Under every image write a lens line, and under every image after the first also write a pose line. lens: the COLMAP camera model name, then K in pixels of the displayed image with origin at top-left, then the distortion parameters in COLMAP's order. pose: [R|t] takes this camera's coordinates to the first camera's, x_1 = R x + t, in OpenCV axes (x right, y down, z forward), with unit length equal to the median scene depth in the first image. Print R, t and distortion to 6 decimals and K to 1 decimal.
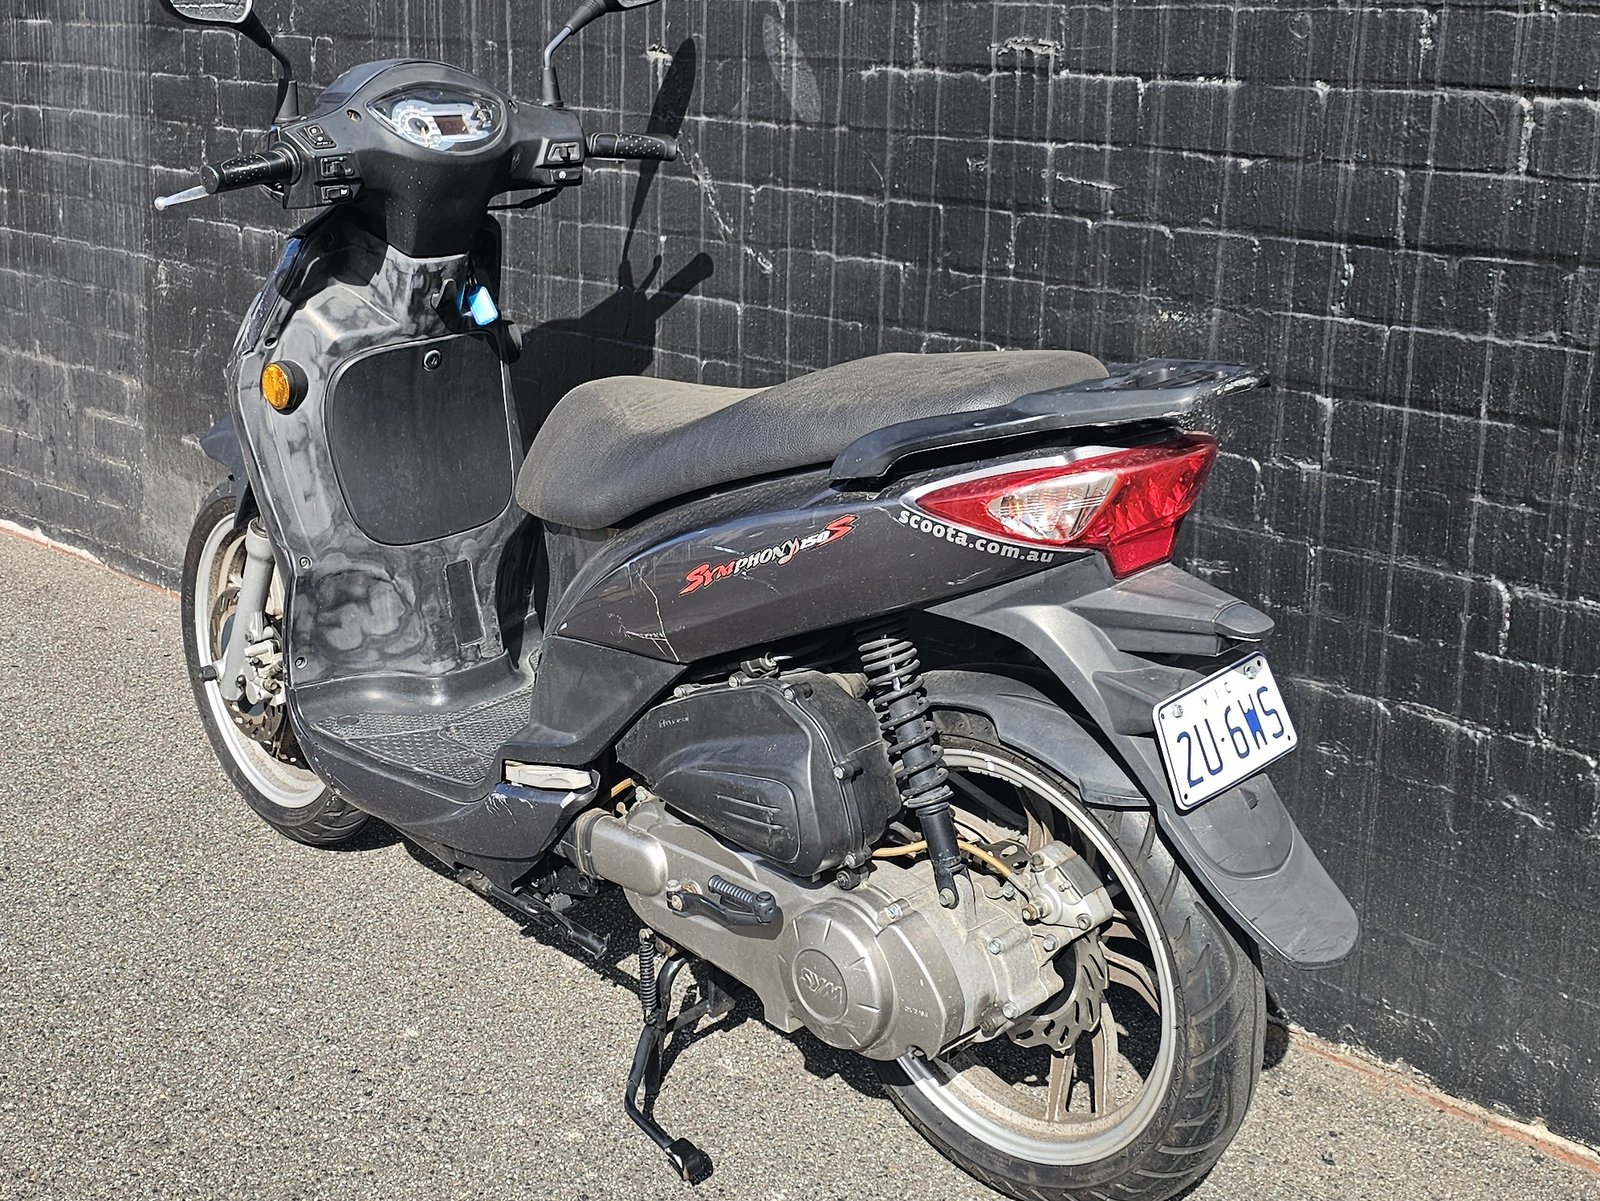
lens RADIAL K [[2071.7, 0, 754.2], [0, 2071.7, 469.8], [0, 0, 1]] dist [0.029011, 0.000000]
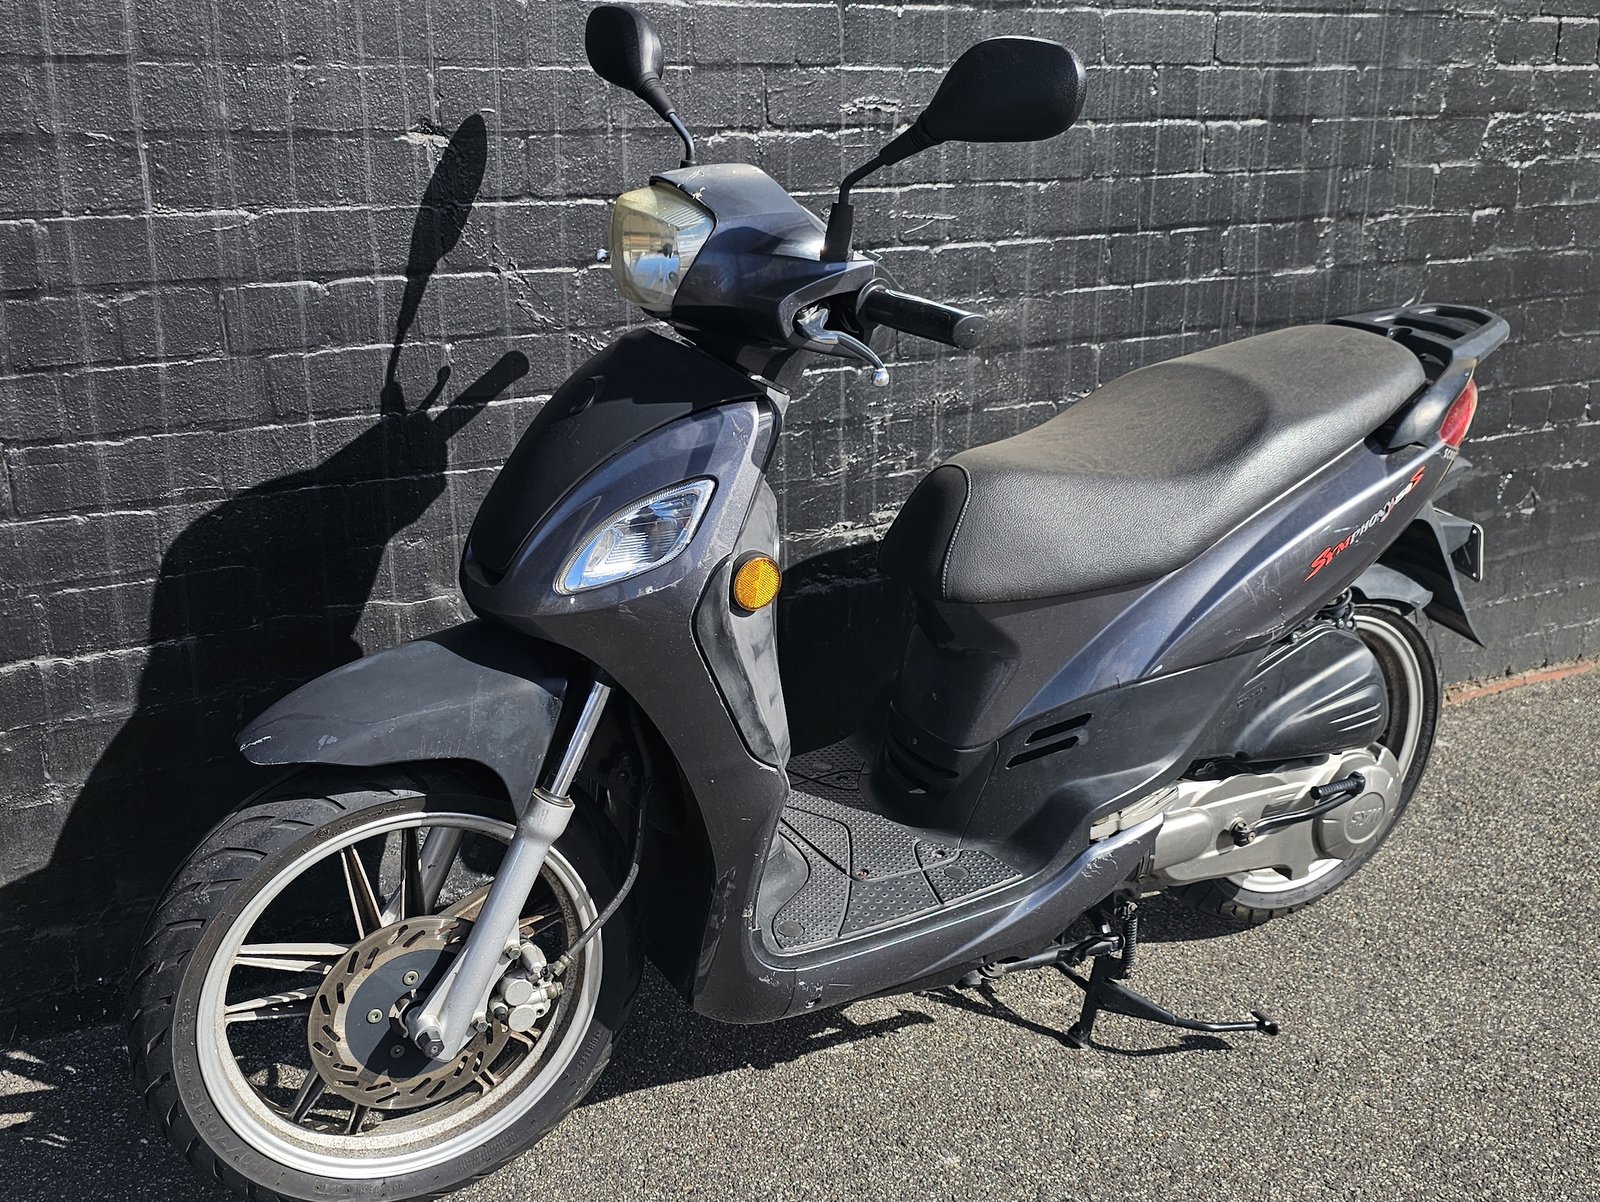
lens RADIAL K [[1763.6, 0, 745.5], [0, 1763.6, 571.6], [0, 0, 1]] dist [0.027950, 0.000000]
pose [[0.274236, -0.301913, 0.913041, -0.896176], [0.203629, 0.946142, 0.251697, -0.228903], [-0.939856, 0.116897, 0.320944, 0.810998]]
